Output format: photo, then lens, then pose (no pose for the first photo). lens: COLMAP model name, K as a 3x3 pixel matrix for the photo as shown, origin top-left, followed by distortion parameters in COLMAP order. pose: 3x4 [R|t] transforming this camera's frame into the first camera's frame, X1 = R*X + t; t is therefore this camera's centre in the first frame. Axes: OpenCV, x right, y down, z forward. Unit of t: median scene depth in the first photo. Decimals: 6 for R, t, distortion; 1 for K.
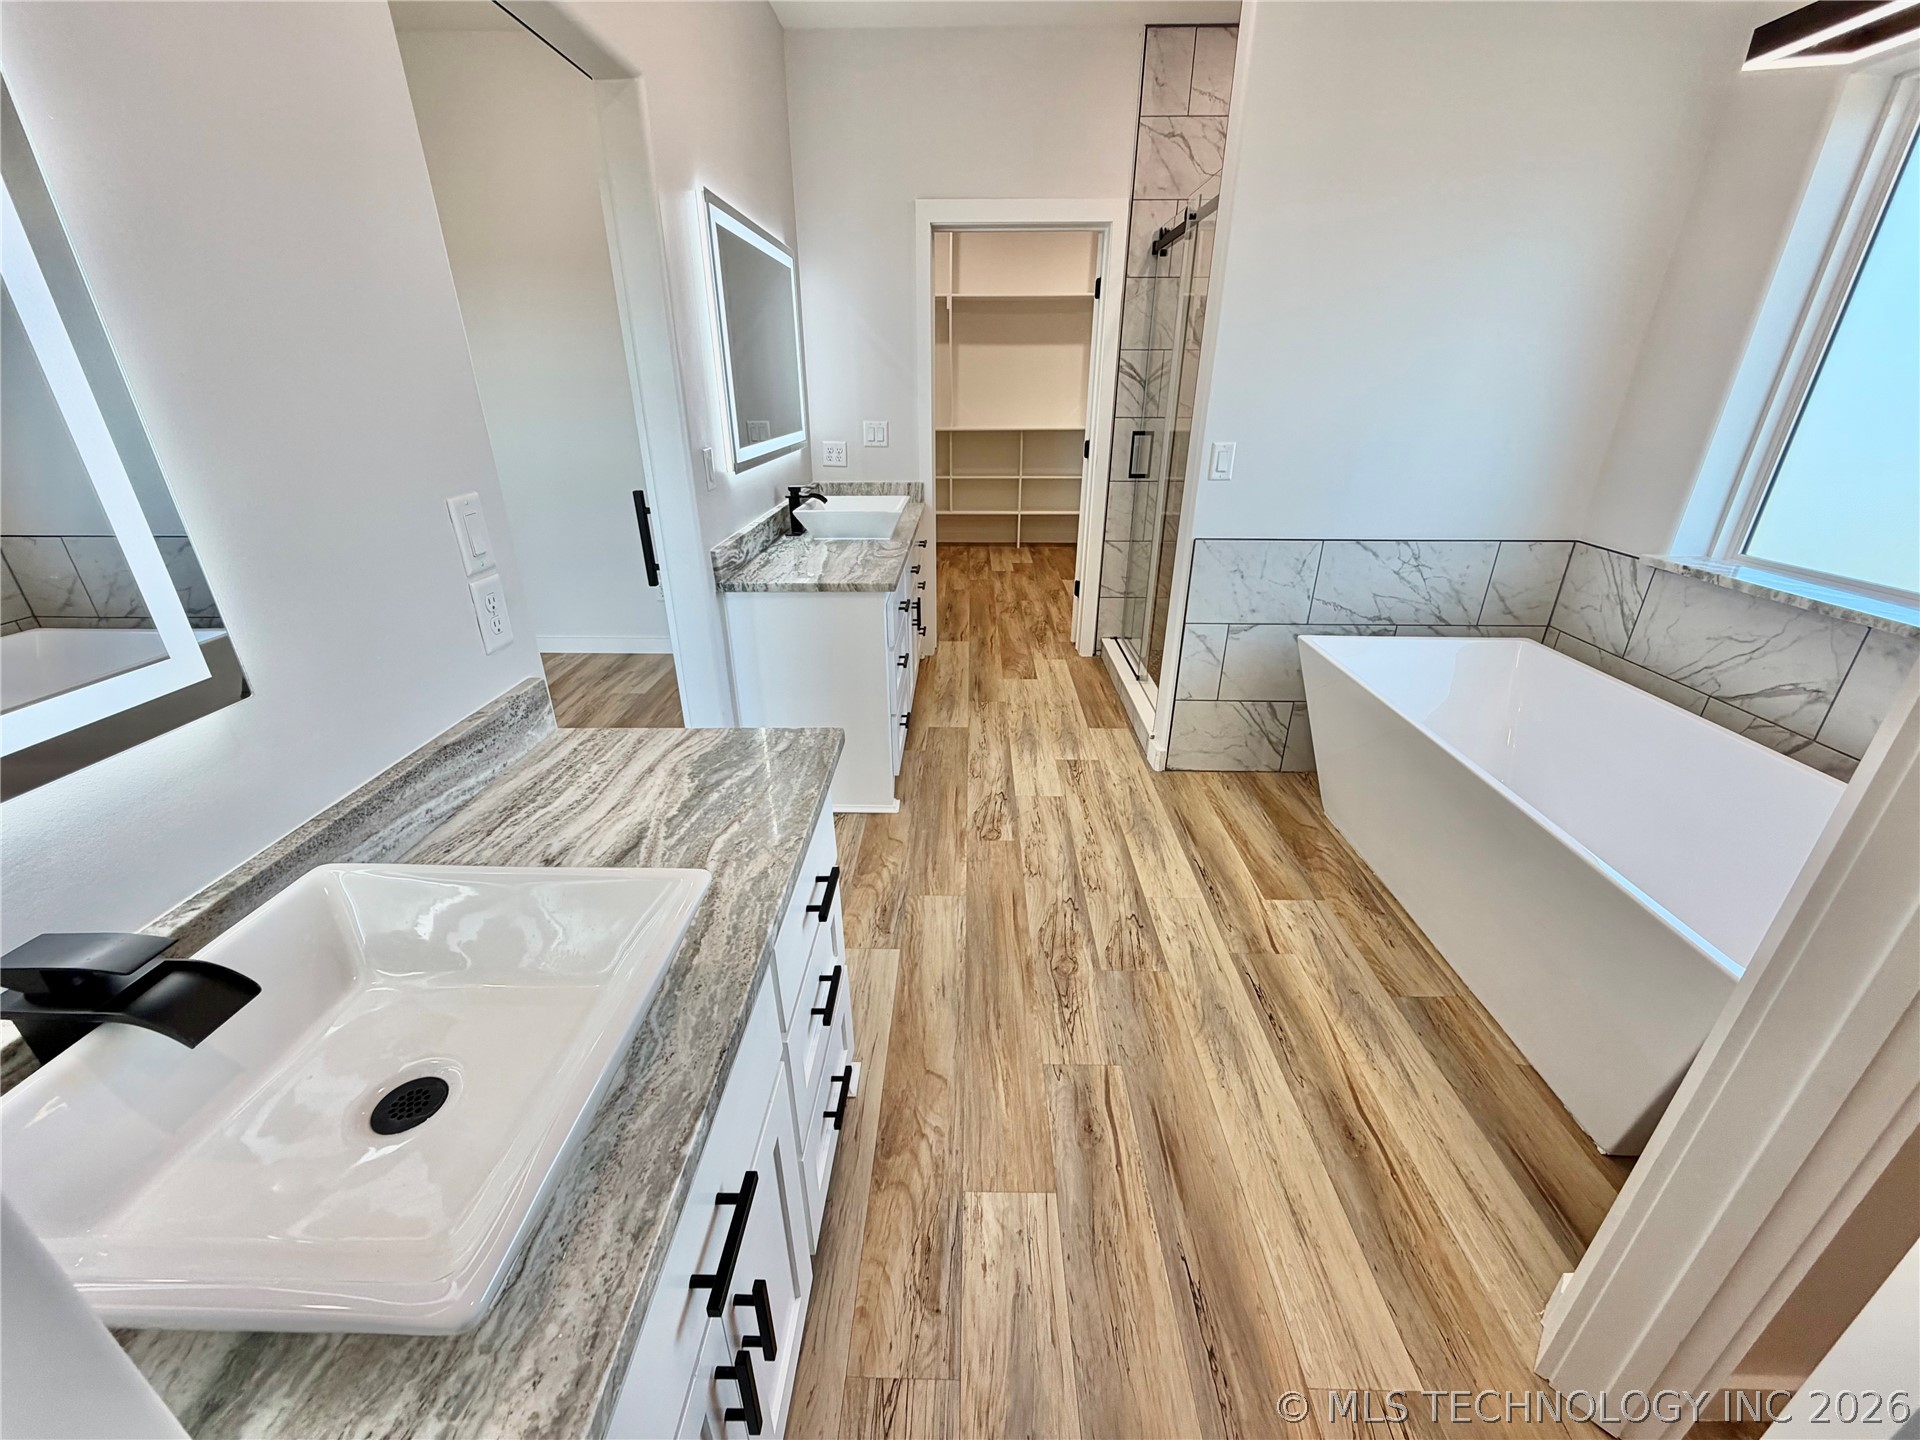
lens RADIAL K [[764.6, 0, 948.1], [0, 764.6, 724.1], [0, 0, 1]] dist [-0.000482, -0.000043]
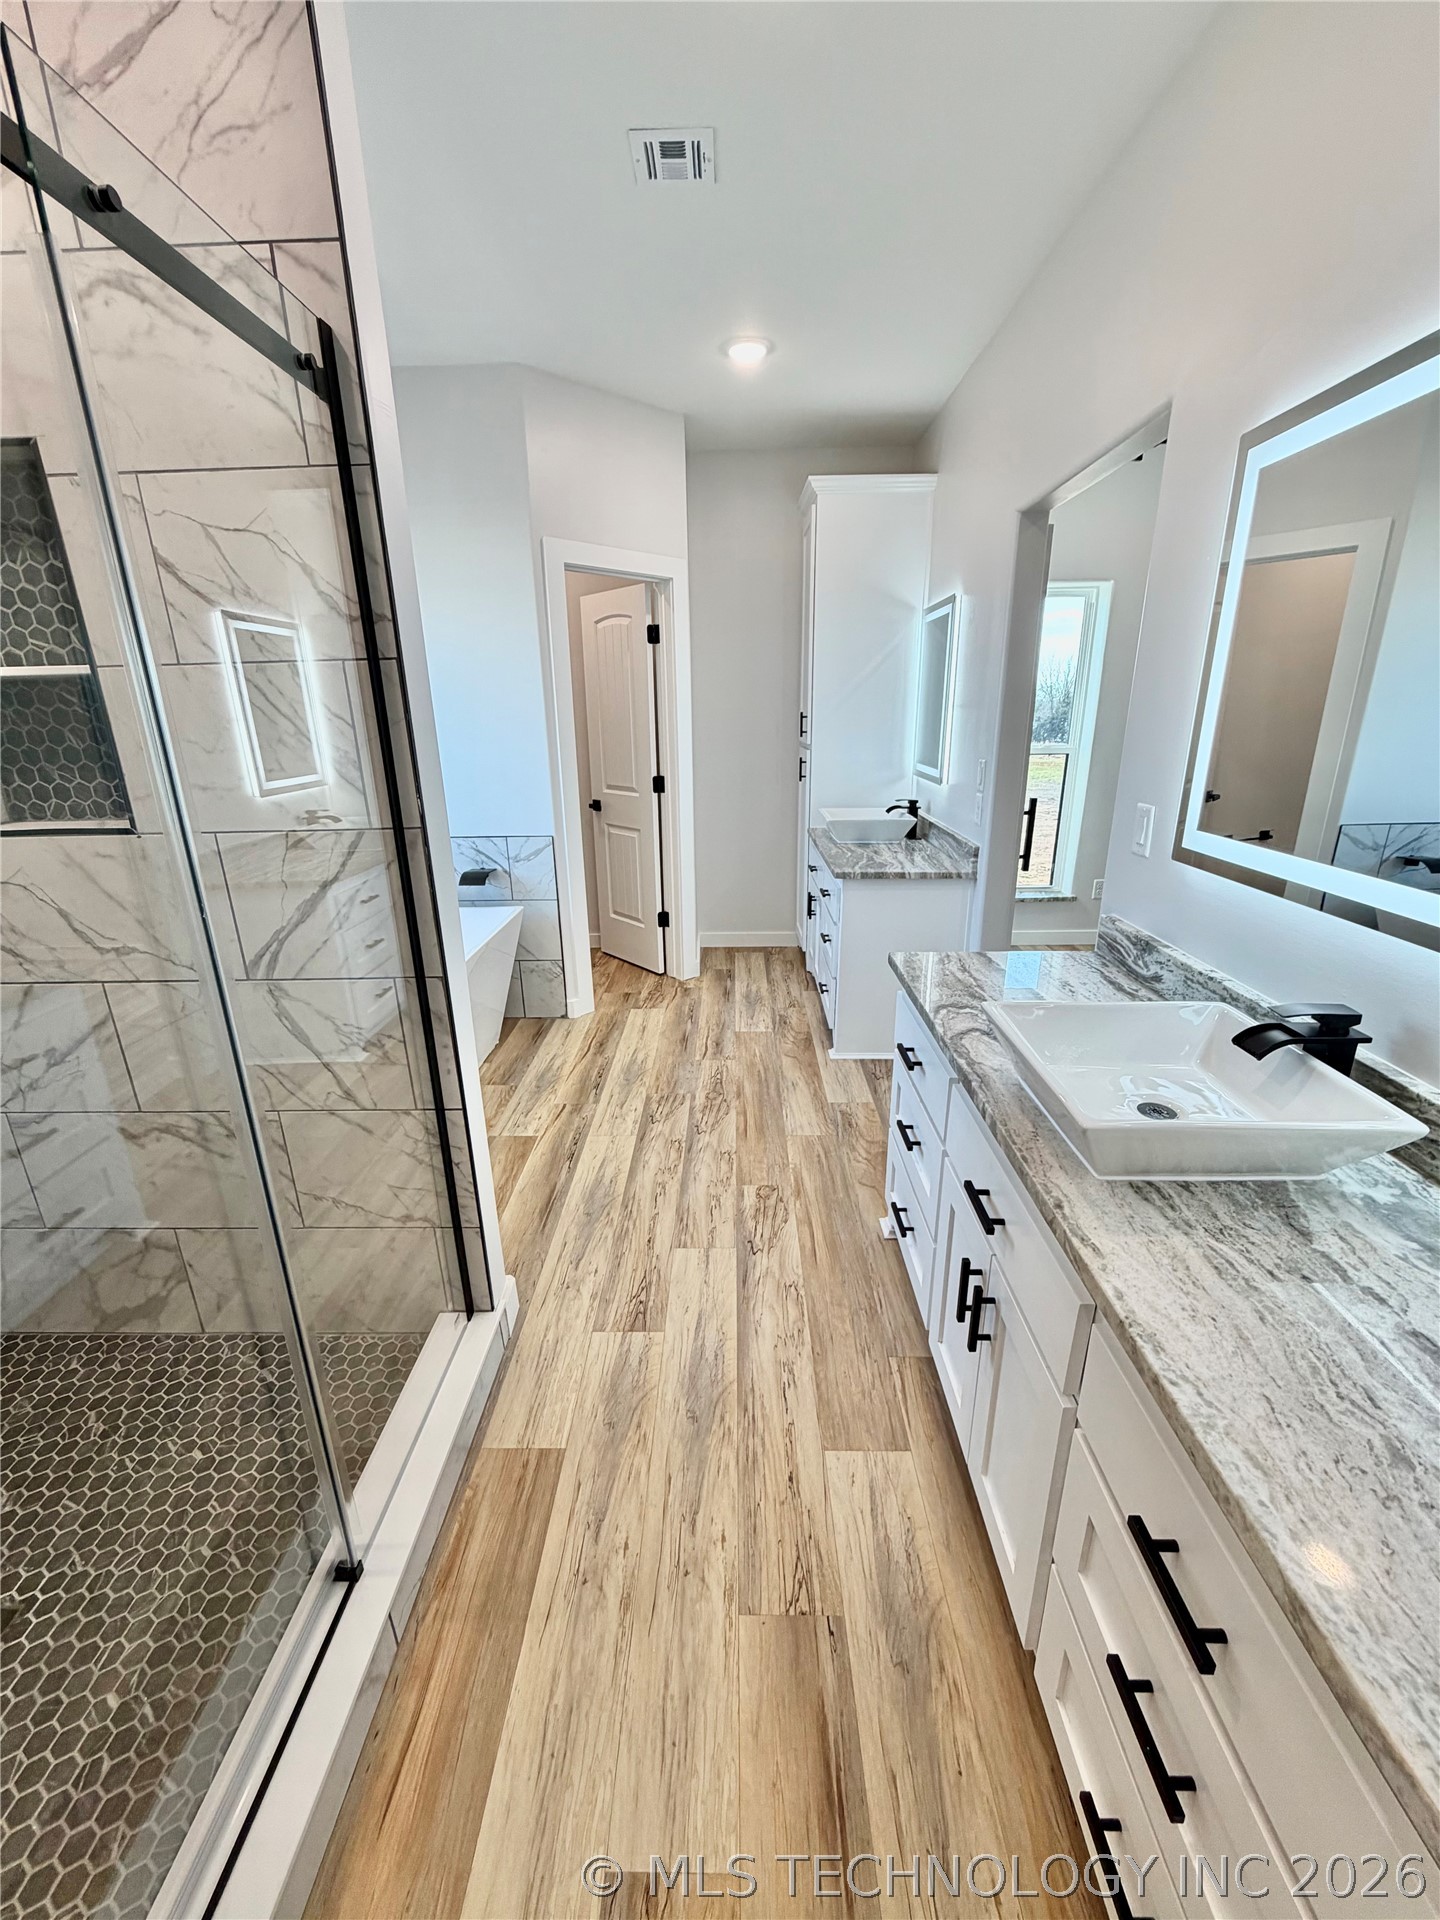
lens RADIAL K [[764.6, 0, 721.0], [0, 764.6, 954.4], [0, 0, 1]] dist [-0.000482, -0.000043]
pose [[-0.999751, 0.021122, -0.007157, 0.117152], [0.010852, 0.741116, 0.671290, -0.721397], [0.019483, 0.671045, -0.741161, 1.556945]]
